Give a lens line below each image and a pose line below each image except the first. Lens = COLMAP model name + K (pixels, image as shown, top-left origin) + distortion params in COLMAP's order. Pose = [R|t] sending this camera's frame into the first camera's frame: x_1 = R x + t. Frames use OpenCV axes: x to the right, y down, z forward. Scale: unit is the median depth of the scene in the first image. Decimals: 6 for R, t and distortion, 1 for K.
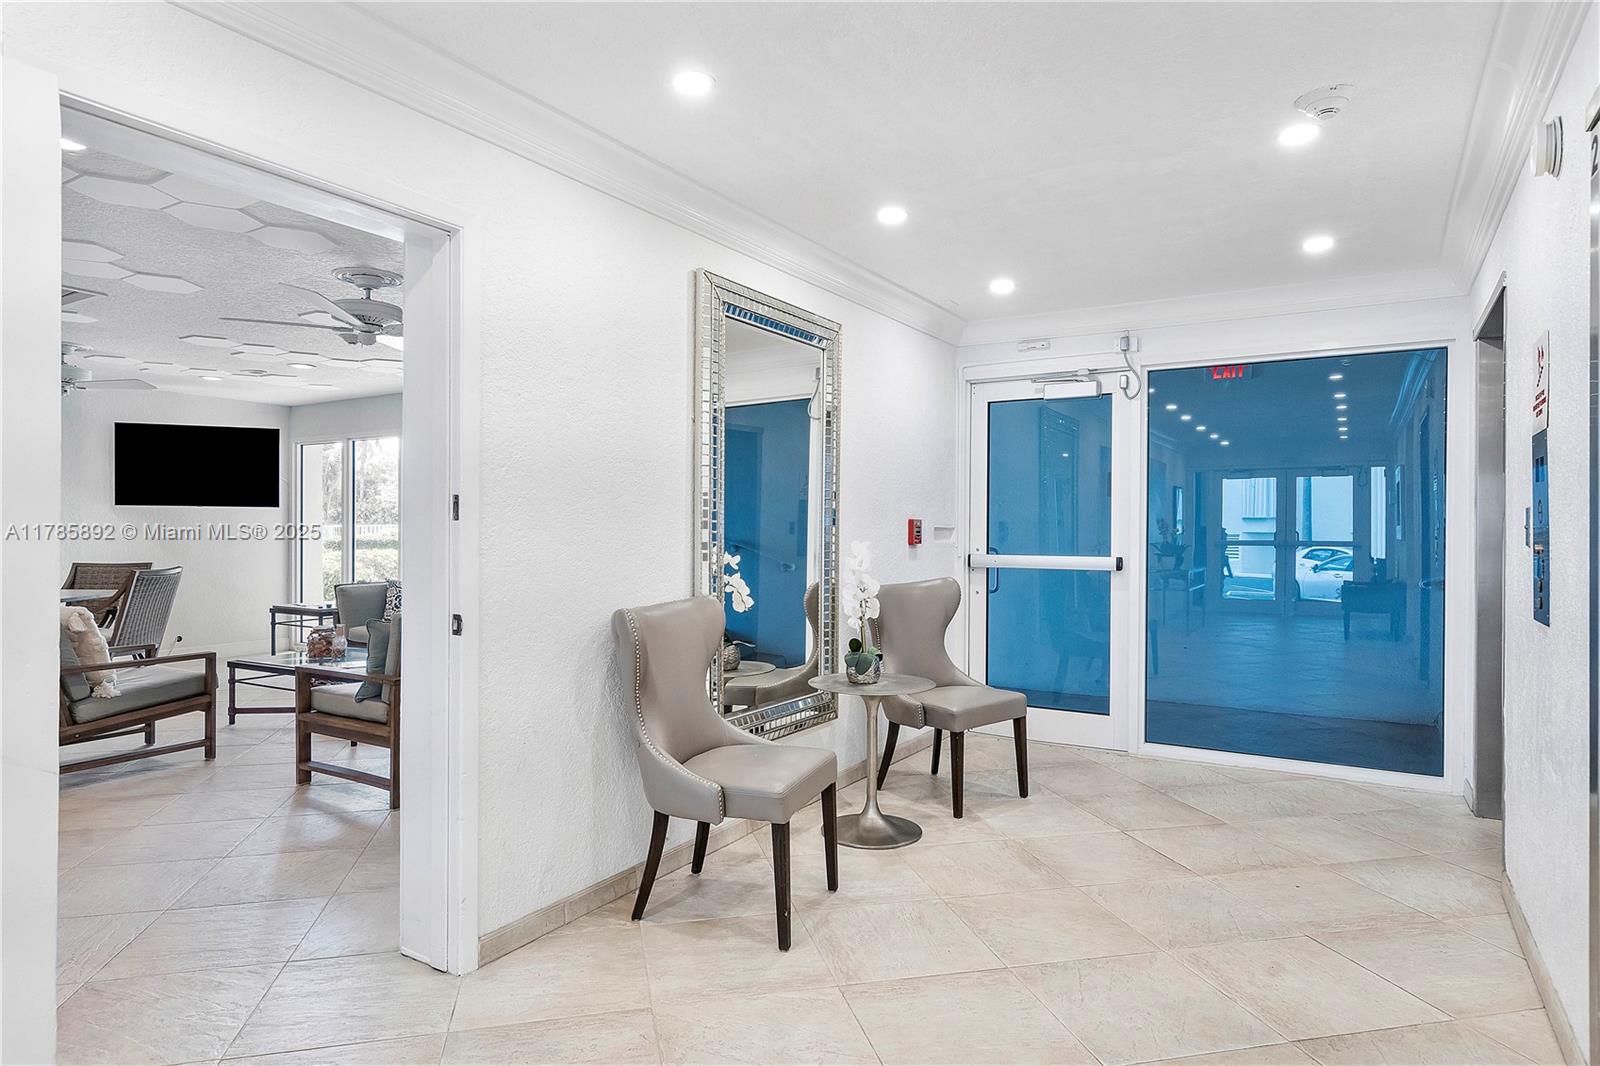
lens RADIAL K [[918.3, 0, 798.1], [0, 918.3, 531.7], [0, 0, 1]] dist [0.013408, 0.001133]
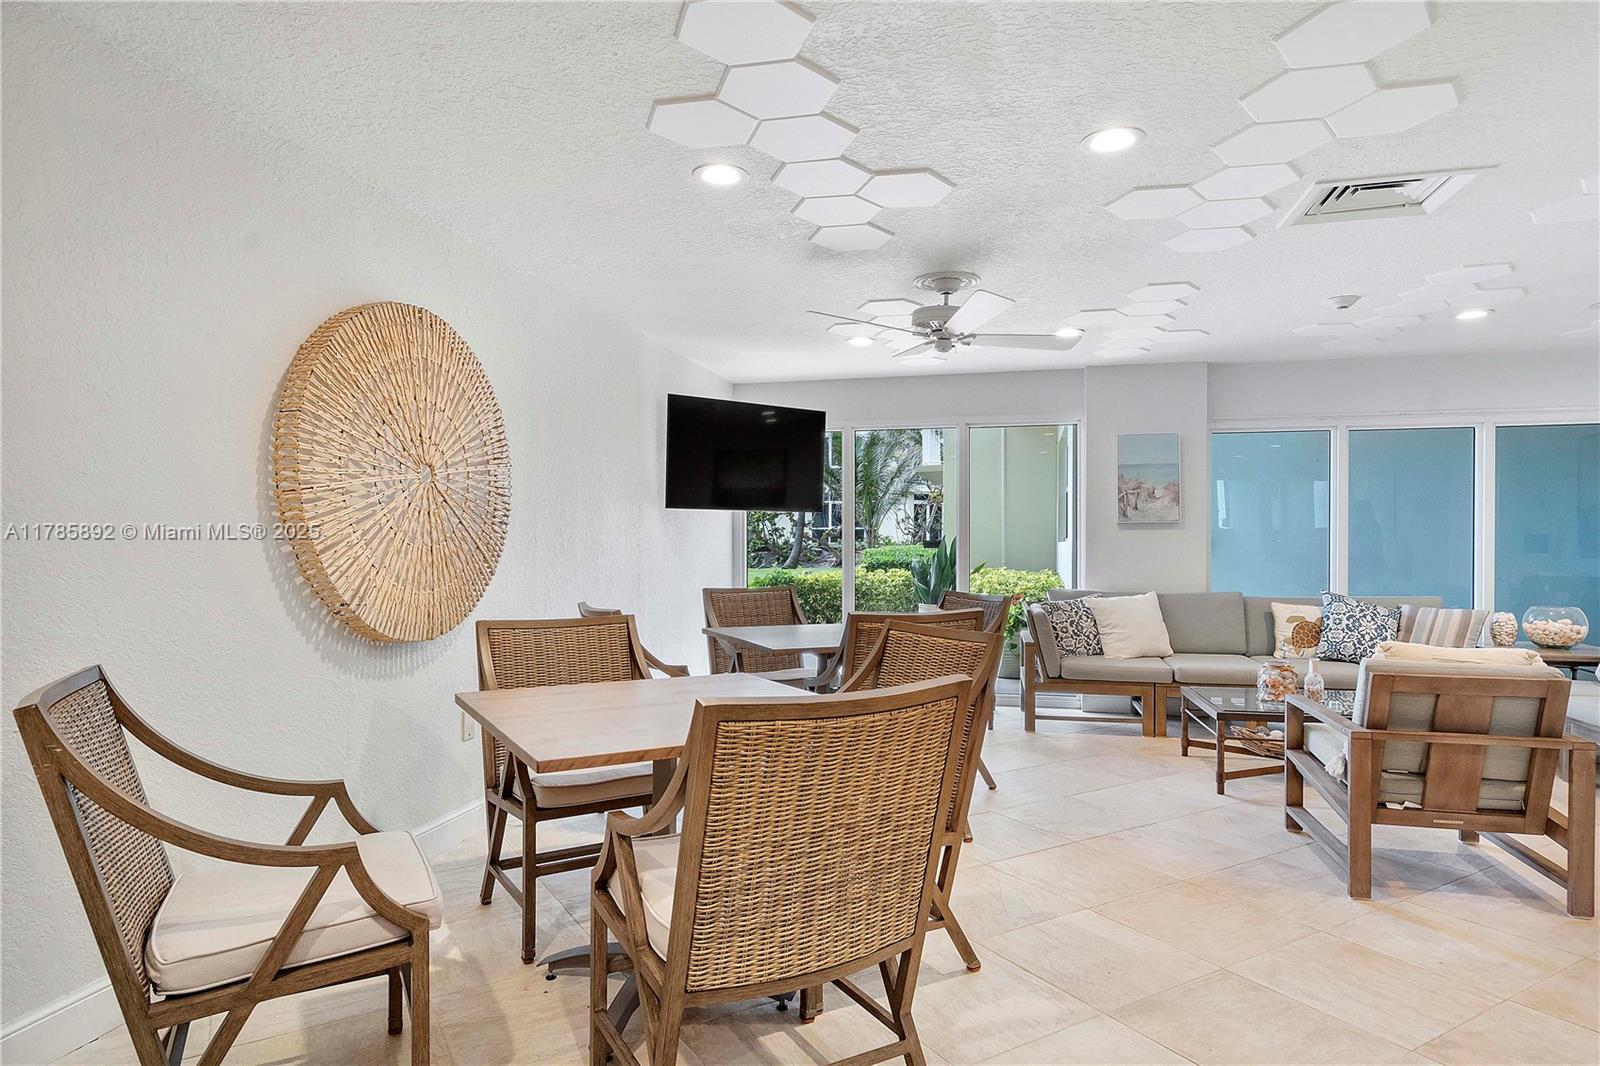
lens RADIAL K [[918.3, 0, 806.0], [0, 918.3, 536.0], [0, 0, 1]] dist [0.013408, 0.001133]
pose [[0.945368, -0.002987, 0.325991, -1.031799], [0.003110, 0.999995, 0.000143, -0.007872], [-0.325990, 0.000878, 0.945373, 0.332743]]
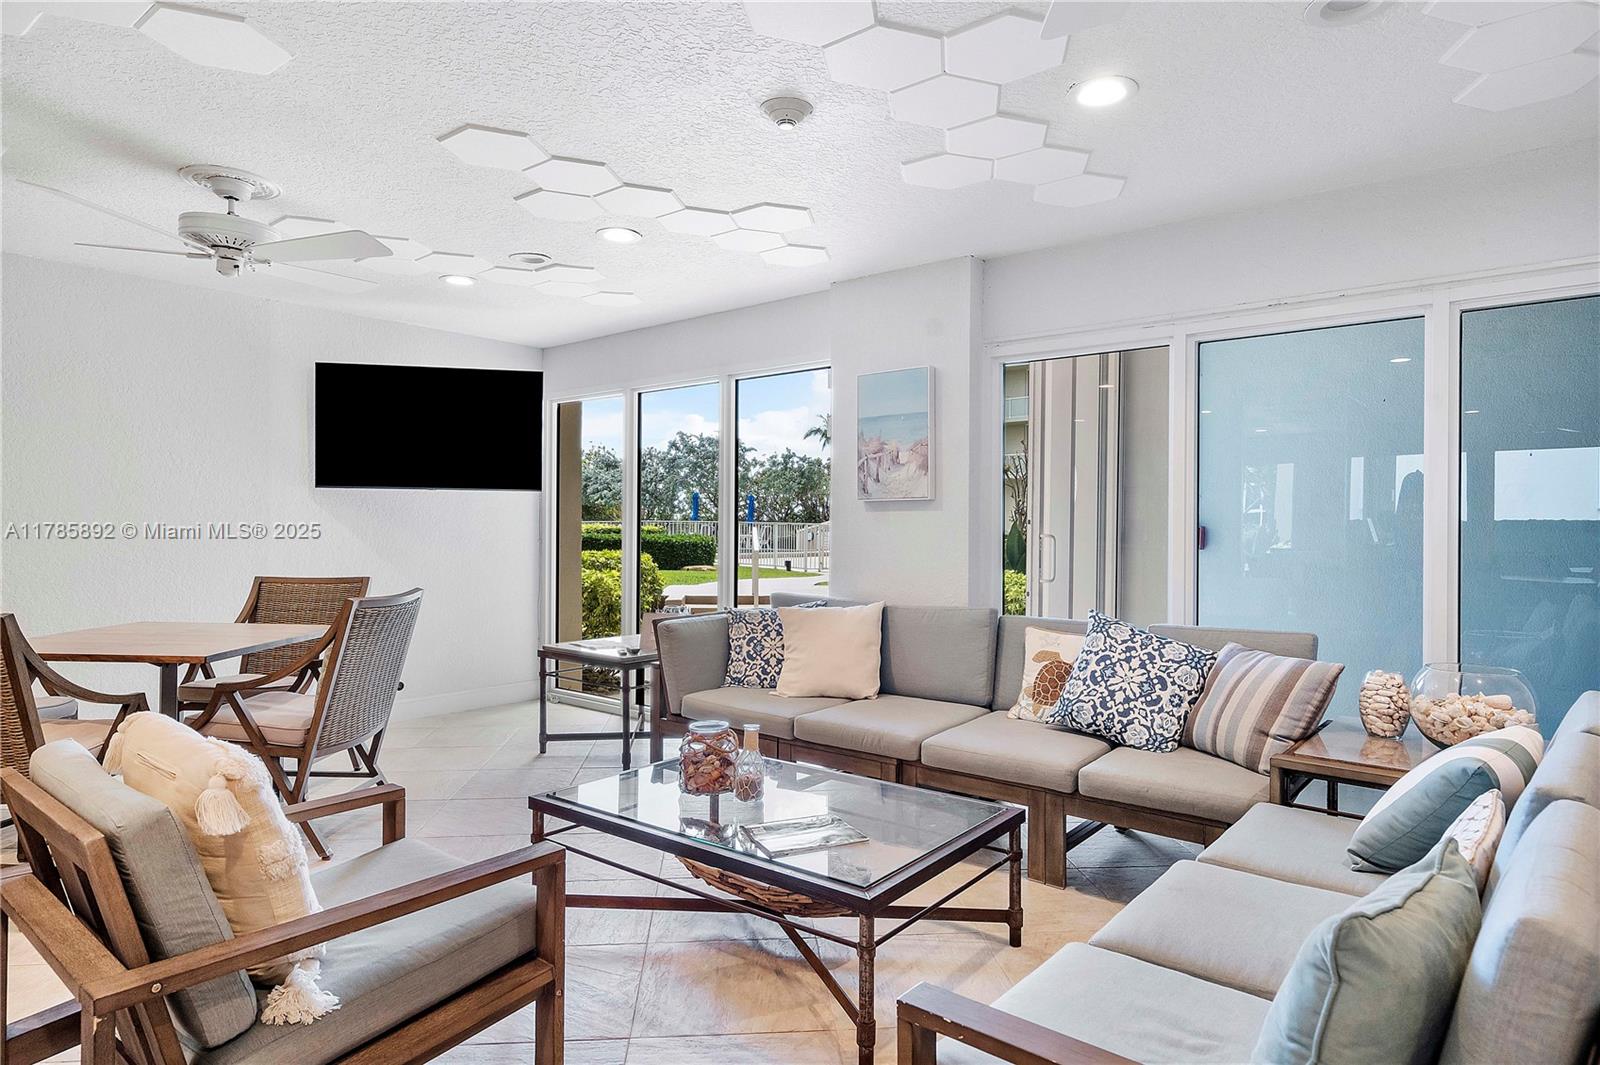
lens RADIAL K [[918.3, 0, 802.6], [0, 918.3, 532.0], [0, 0, 1]] dist [0.013408, 0.001133]
pose [[0.989402, 0.003143, -0.145165, -0.349511], [-0.002843, 0.999993, 0.002272, 0.000182], [0.145171, -0.001836, 0.989405, 0.467566]]
